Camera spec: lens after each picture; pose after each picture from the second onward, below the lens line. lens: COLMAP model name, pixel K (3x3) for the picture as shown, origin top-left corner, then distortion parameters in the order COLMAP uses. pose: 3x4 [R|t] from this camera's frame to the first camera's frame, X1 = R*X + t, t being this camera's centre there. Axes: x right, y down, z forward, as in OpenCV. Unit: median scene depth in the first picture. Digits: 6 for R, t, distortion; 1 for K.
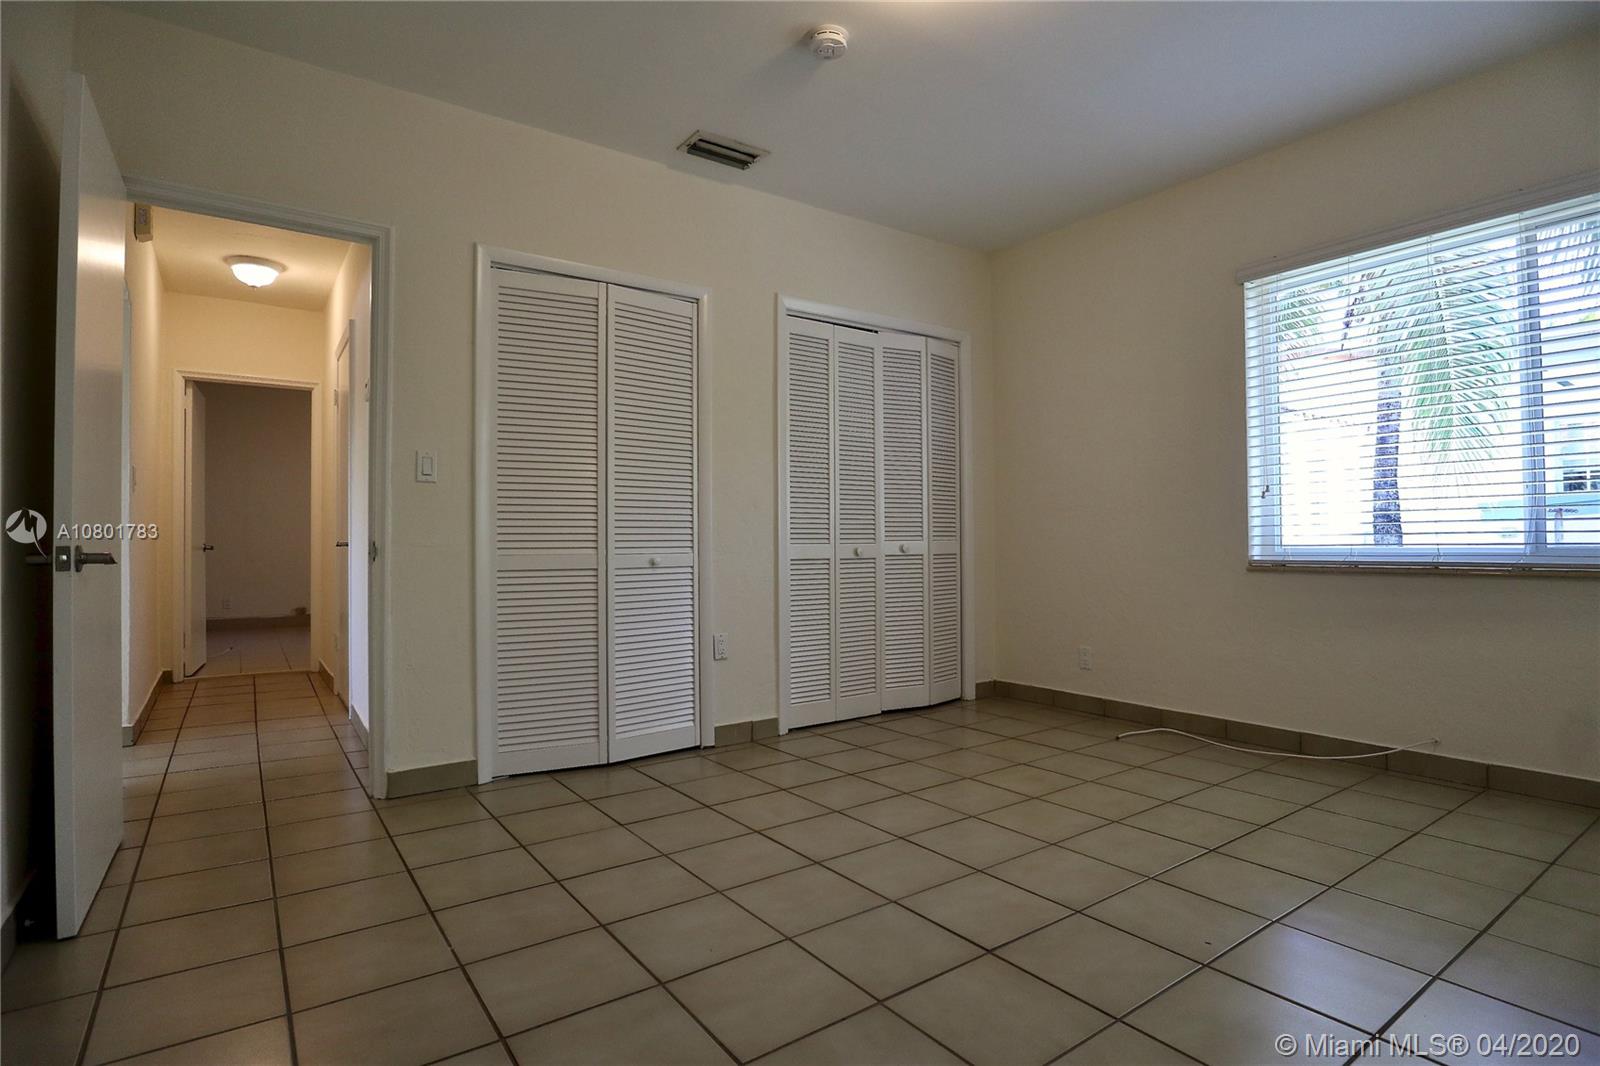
lens RADIAL K [[807.7, 0, 806.7], [0, 807.7, 526.6], [0, 0, 1]] dist [-0.046403, 0.015766]
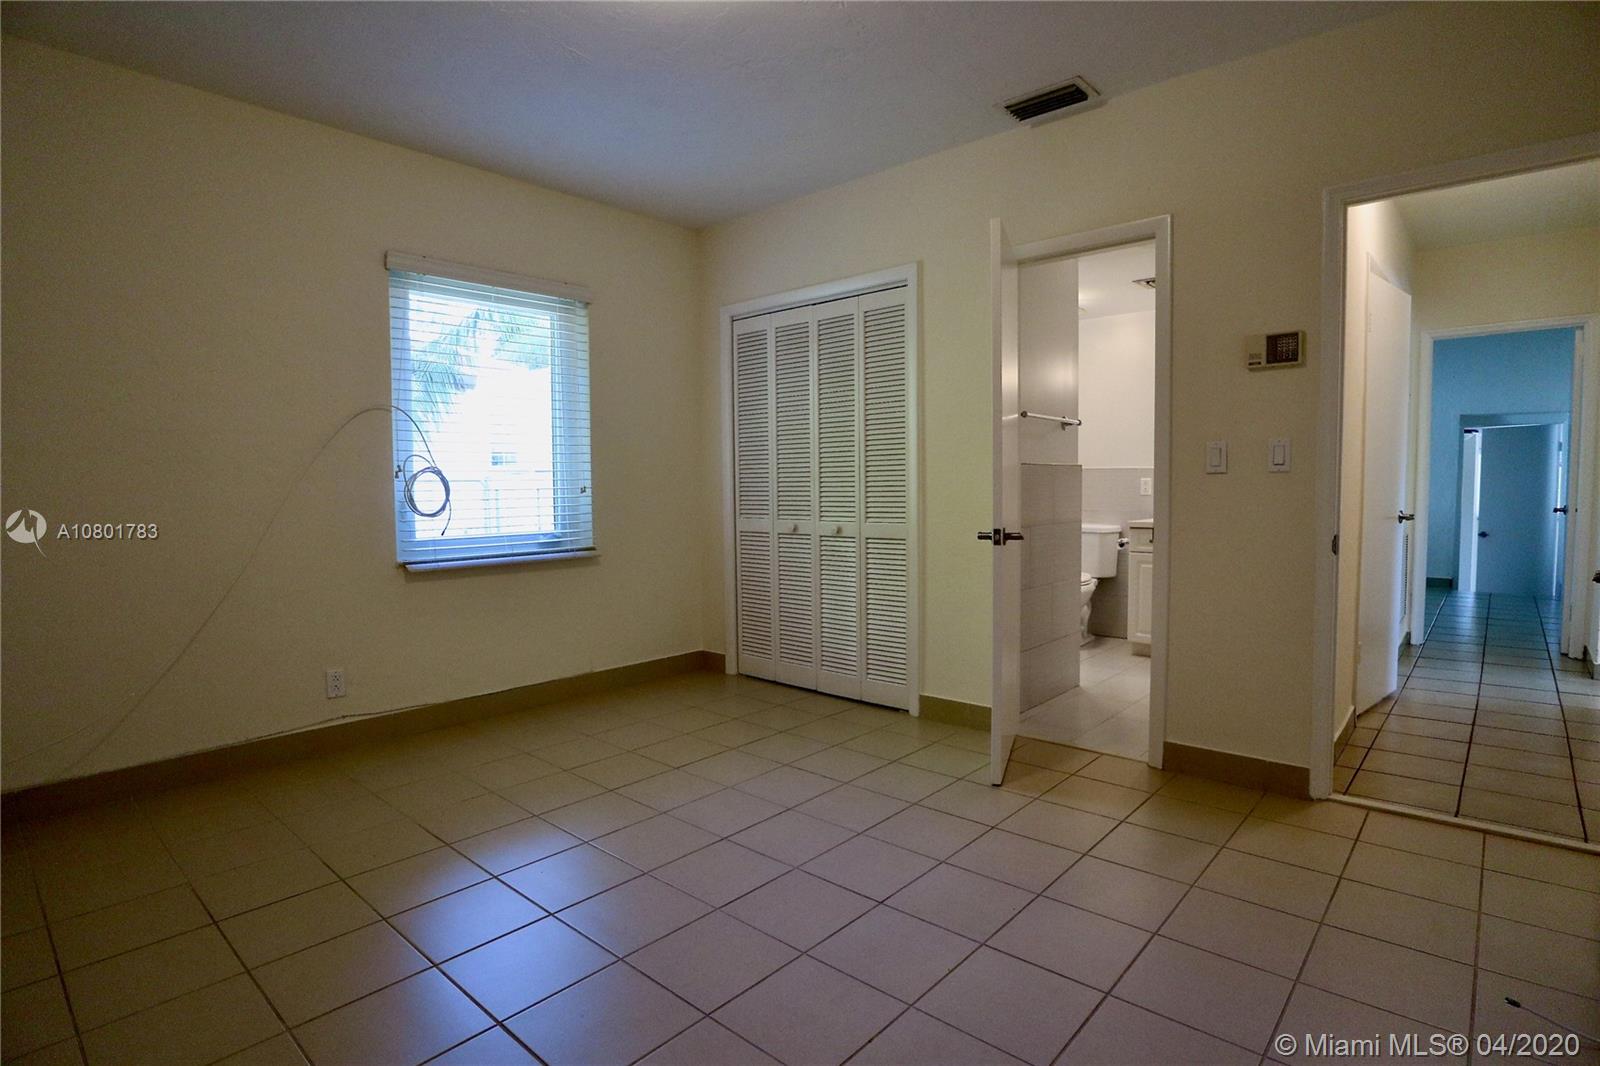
lens RADIAL K [[807.7, 0, 806.7], [0, 807.7, 526.6], [0, 0, 1]] dist [-0.046403, 0.015766]
pose [[0.214087, 0.024138, -0.976516, 1.034175], [-0.024127, 0.999520, 0.019417, 0.012235], [0.976517, 0.019403, 0.214567, 0.762466]]
